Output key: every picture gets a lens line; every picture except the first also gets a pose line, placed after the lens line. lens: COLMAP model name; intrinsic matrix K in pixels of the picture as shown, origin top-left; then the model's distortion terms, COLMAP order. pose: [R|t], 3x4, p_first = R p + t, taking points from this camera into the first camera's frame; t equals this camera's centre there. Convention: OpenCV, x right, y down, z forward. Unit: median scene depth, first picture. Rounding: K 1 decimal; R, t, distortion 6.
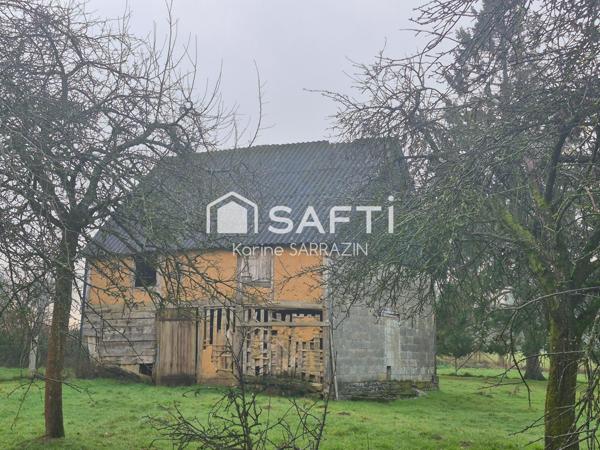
lens RADIAL K [[422.6, 0, 299.3], [0, 422.6, 223.9], [0, 0, 1]] dist [-0.001768, -0.000640]
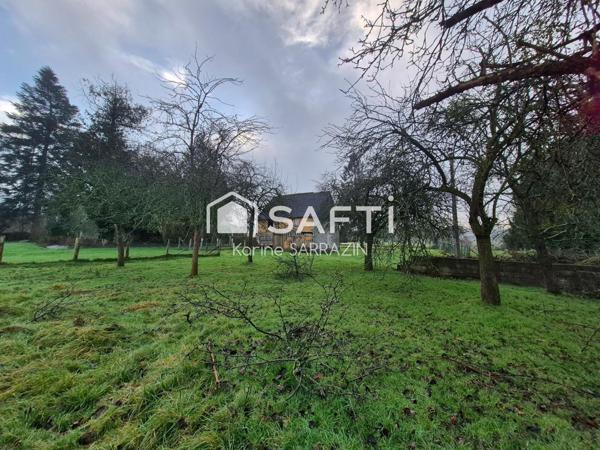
lens RADIAL K [[422.6, 0, 300.7], [0, 422.6, 224.9], [0, 0, 1]] dist [-0.001768, -0.000640]
pose [[0.999957, -0.008588, 0.003524, -0.077602], [0.008574, 0.999955, 0.004102, 0.111818], [-0.003559, -0.004072, 0.999985, -3.212780]]
